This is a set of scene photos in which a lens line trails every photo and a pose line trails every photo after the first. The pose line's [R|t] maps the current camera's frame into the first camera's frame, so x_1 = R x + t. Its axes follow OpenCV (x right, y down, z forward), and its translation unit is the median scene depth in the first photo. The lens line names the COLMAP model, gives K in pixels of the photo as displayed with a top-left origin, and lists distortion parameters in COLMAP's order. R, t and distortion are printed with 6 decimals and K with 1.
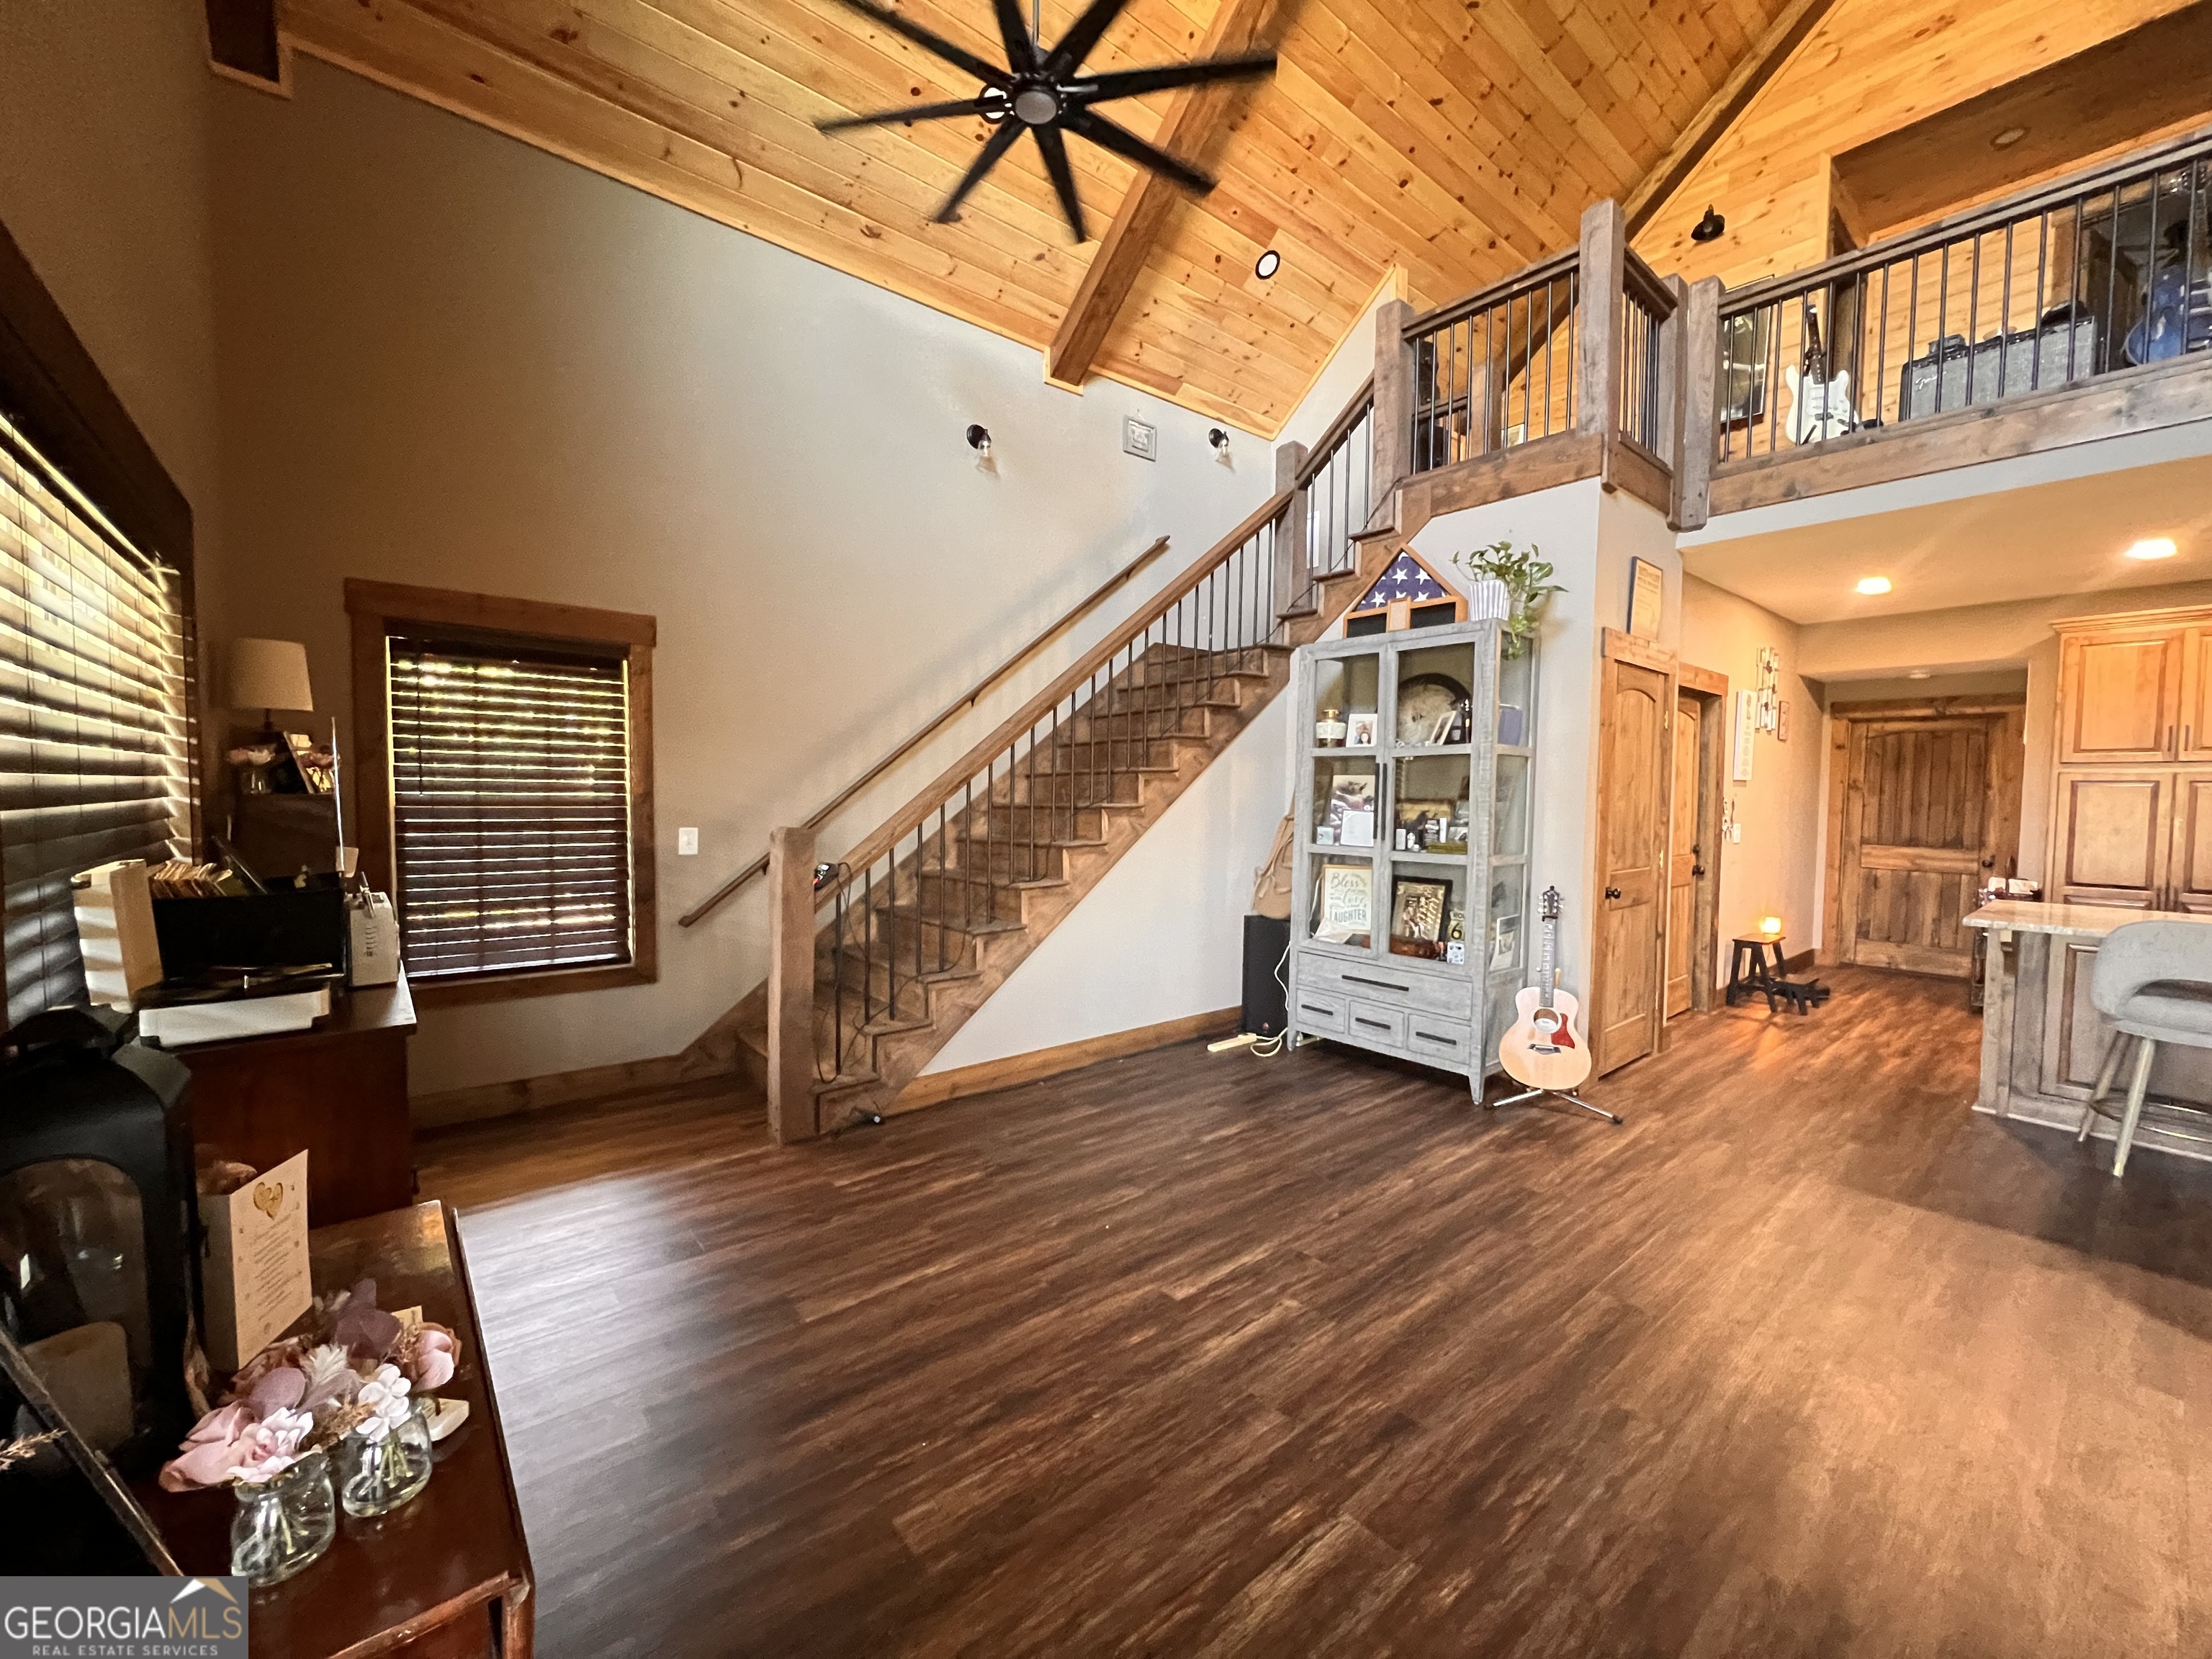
lens RADIAL K [[883.6, 0, 1102.7], [0, 883.6, 833.7], [0, 0, 1]] dist [-0.002851, 0.000303]
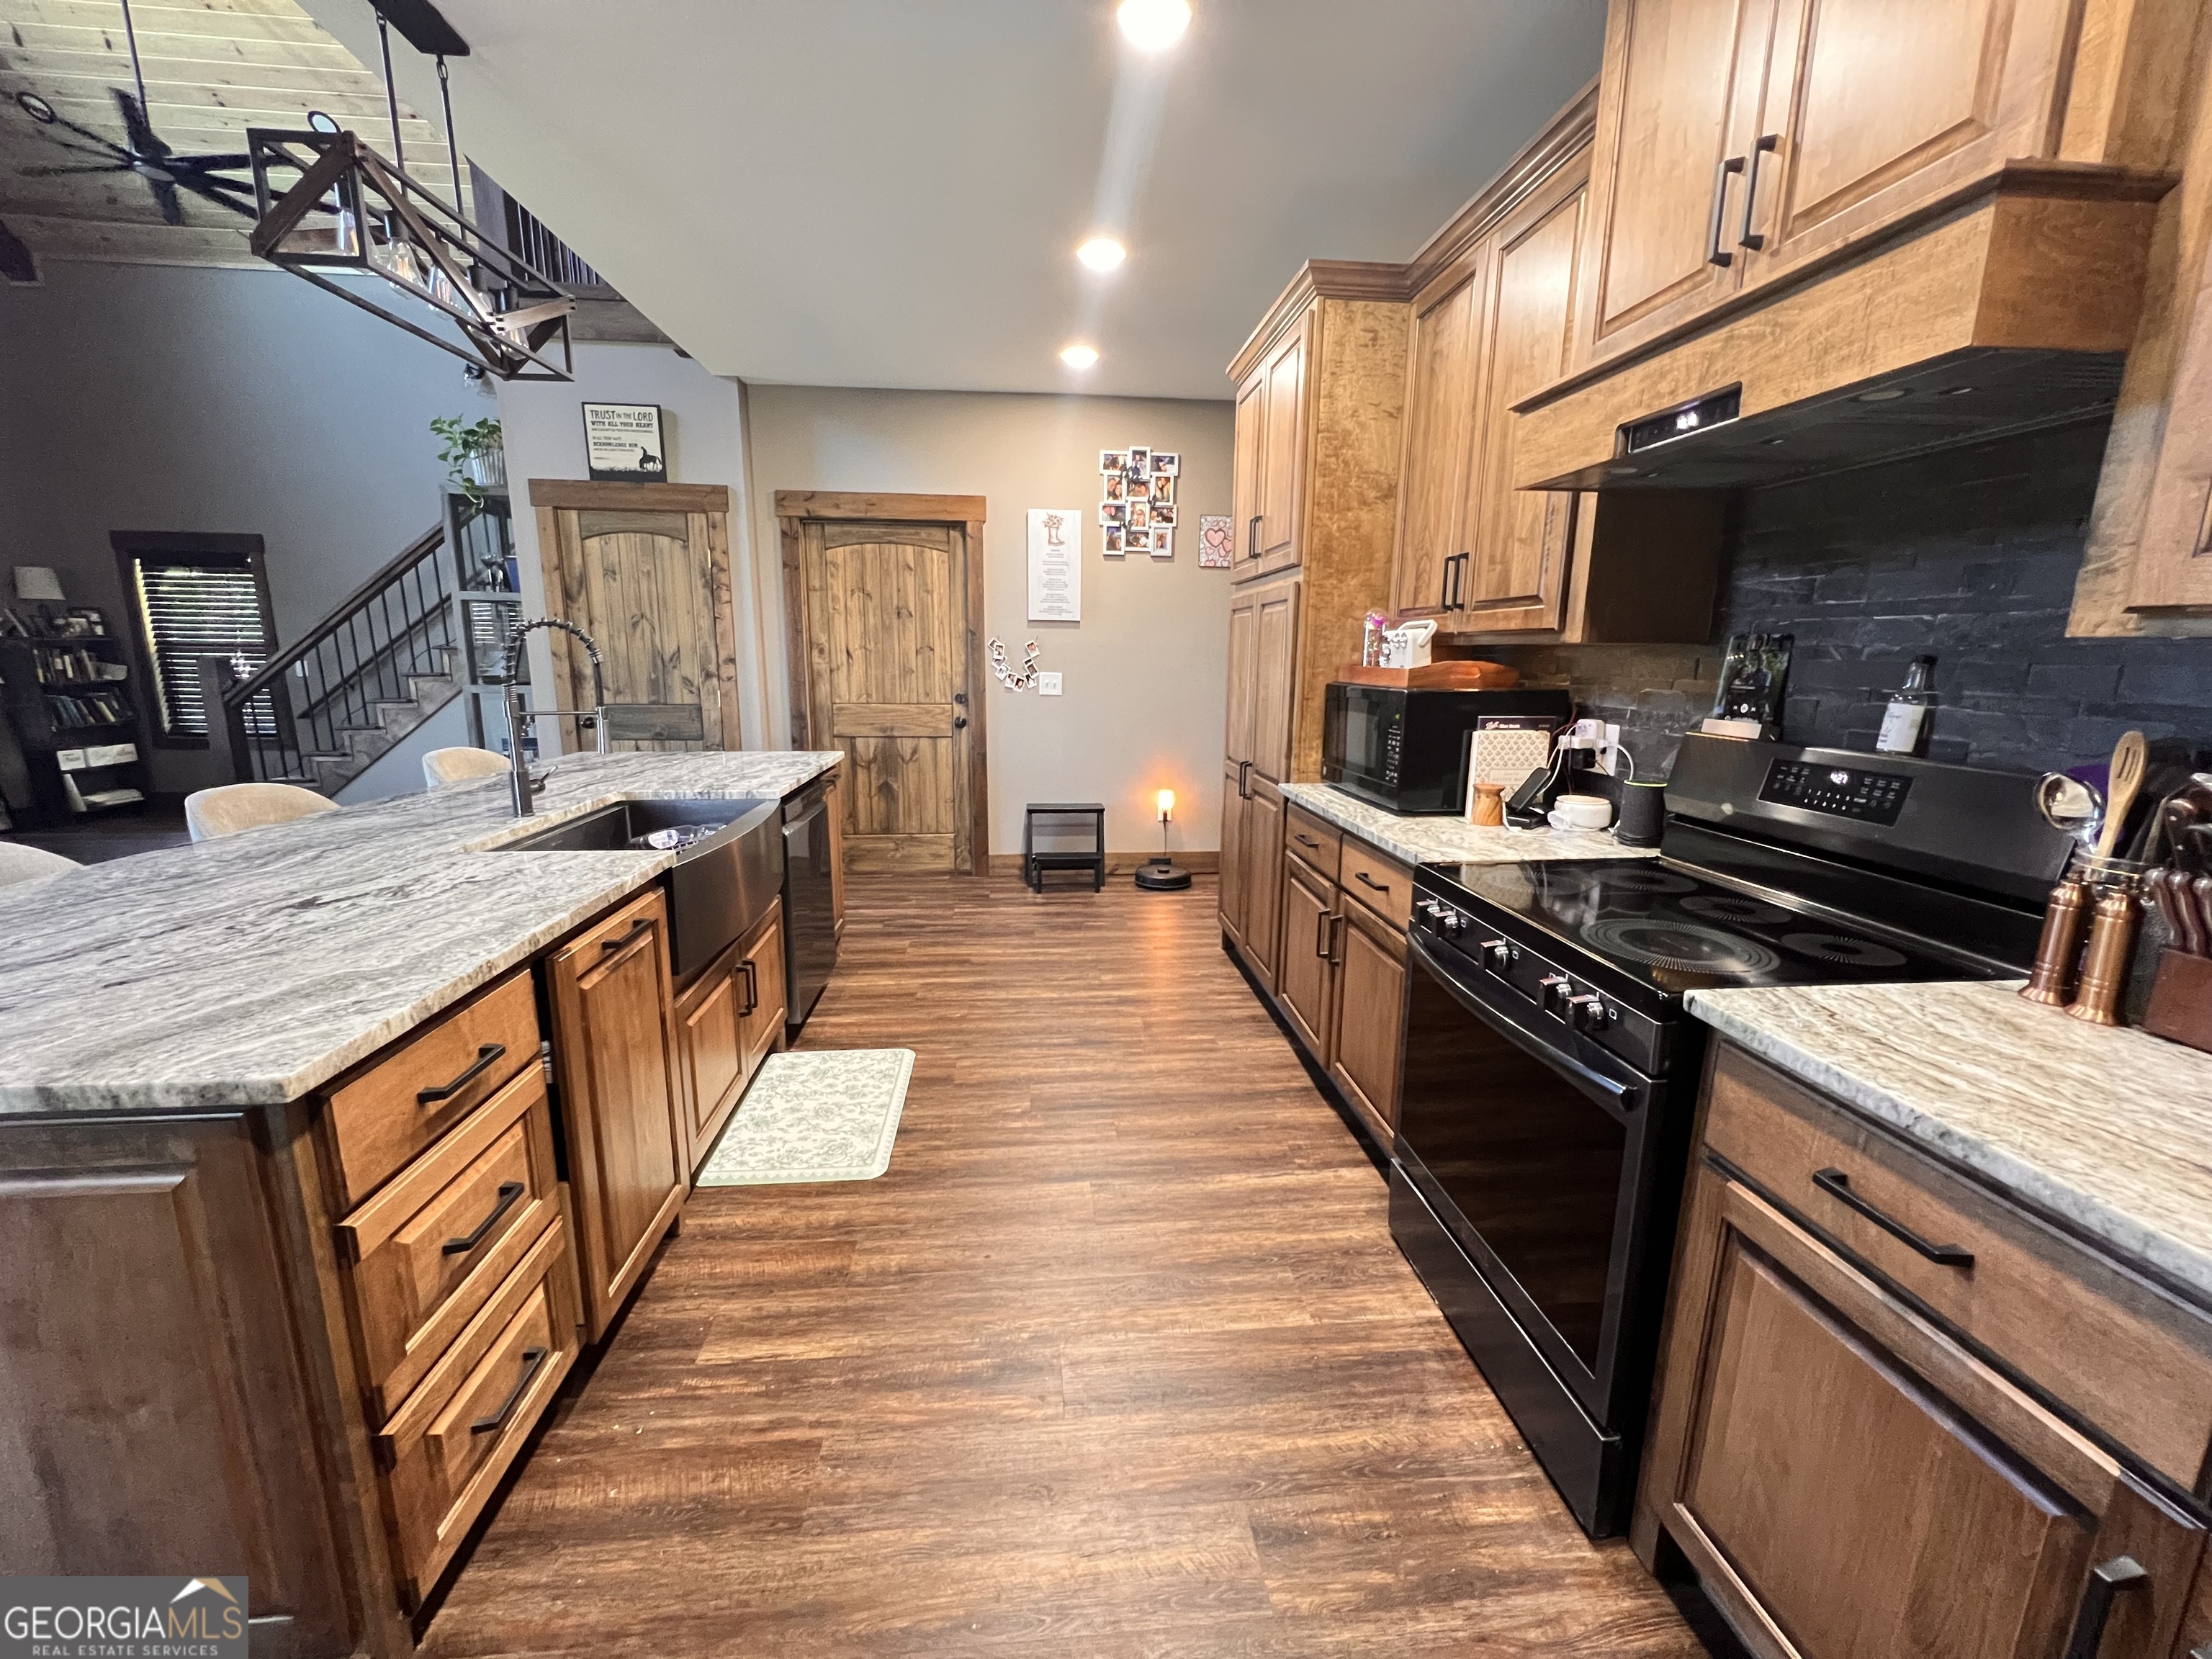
lens RADIAL K [[883.6, 0, 1100.3], [0, 883.6, 830.5], [0, 0, 1]] dist [-0.002851, 0.000303]
pose [[0.826350, 0.110715, -0.552167, 1.506366], [-0.029951, 0.987737, 0.153227, 0.009132], [0.562360, -0.110081, 0.819532, 0.370282]]
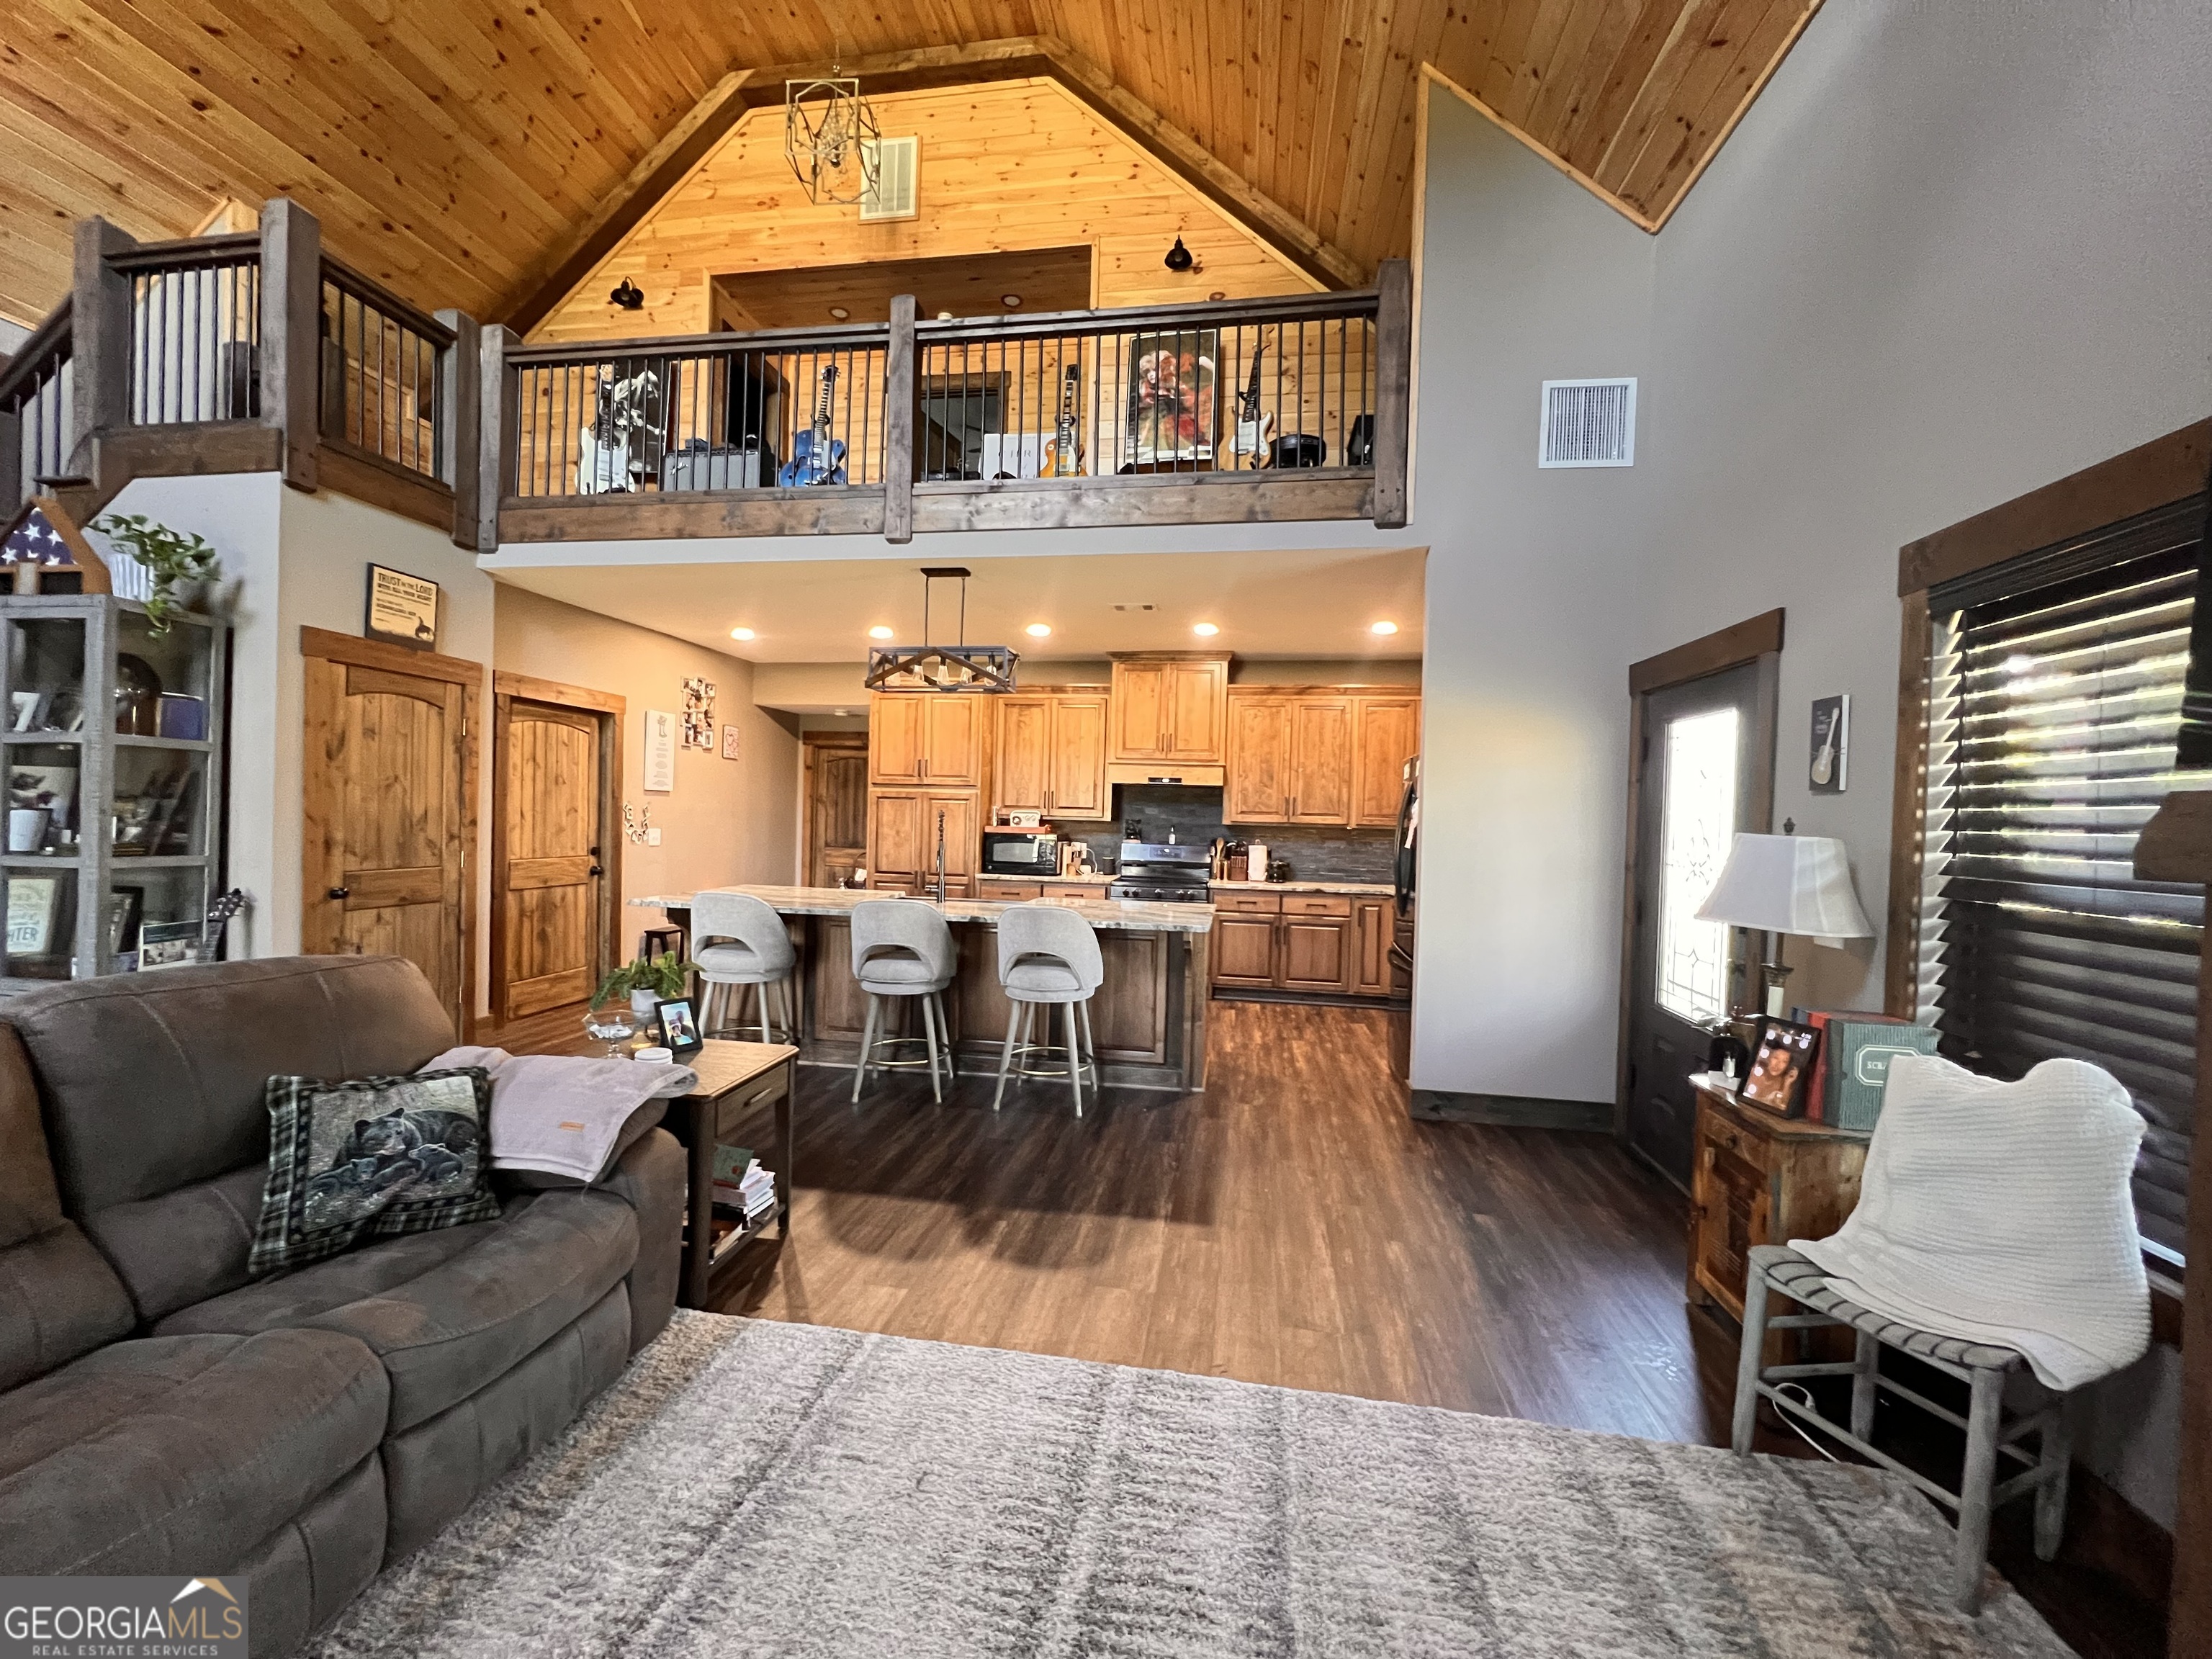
lens RADIAL K [[883.6, 0, 1101.8], [0, 883.6, 830.4], [0, 0, 1]] dist [-0.002851, 0.000303]
pose [[0.754131, 0.001190, 0.656722, 0.491885], [0.012433, 0.999793, -0.016088, 0.019634], [-0.656606, 0.020298, 0.753961, -0.275710]]
